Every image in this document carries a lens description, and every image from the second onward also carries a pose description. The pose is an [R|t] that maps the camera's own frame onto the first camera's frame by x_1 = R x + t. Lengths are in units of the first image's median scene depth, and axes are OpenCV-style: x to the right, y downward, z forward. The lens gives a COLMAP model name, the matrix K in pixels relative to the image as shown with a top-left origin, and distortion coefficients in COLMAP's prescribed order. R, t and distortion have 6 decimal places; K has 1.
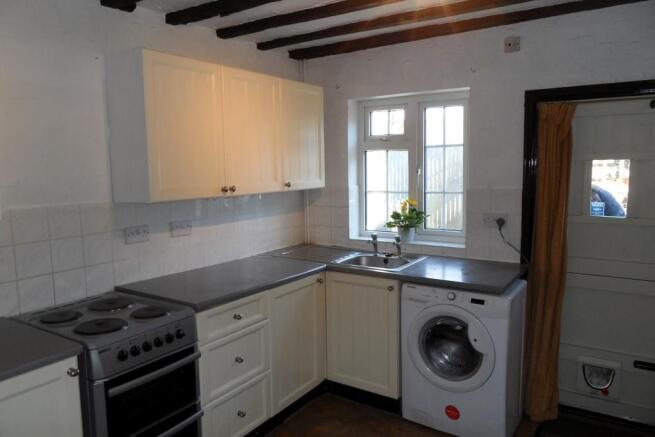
lens RADIAL K [[488.8, 0, 327.5], [0, 488.8, 218.5], [0, 0, 1]] dist [-0.004243, 0.003045]
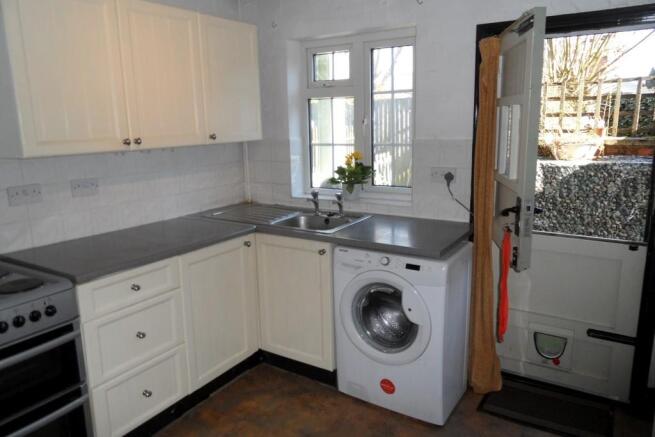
lens RADIAL K [[488.8, 0, 327.5], [0, 488.8, 218.5], [0, 0, 1]] dist [-0.004243, 0.003045]
pose [[0.999879, -0.008656, 0.012935, 0.127278], [0.007466, 0.995968, 0.089399, 0.001348], [-0.013656, -0.089291, 0.995912, 0.112297]]
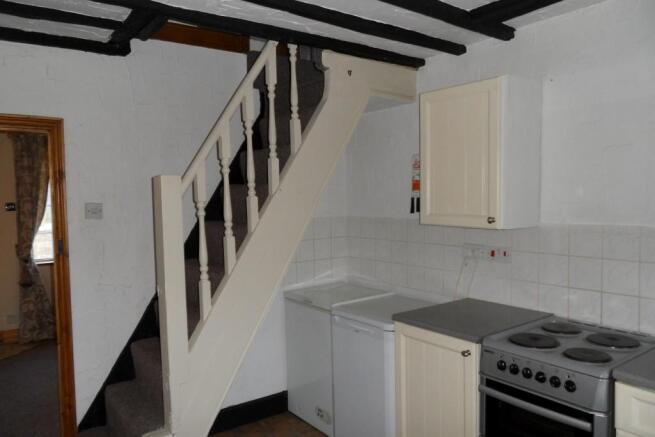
lens RADIAL K [[488.8, 0, 327.5], [0, 488.8, 218.5], [0, 0, 1]] dist [-0.004243, 0.003045]
pose [[-0.340481, 0.061323, -0.938249, 0.440597], [-0.084494, 0.991838, 0.095488, -0.067254], [0.936447, 0.111789, -0.332521, 0.624469]]
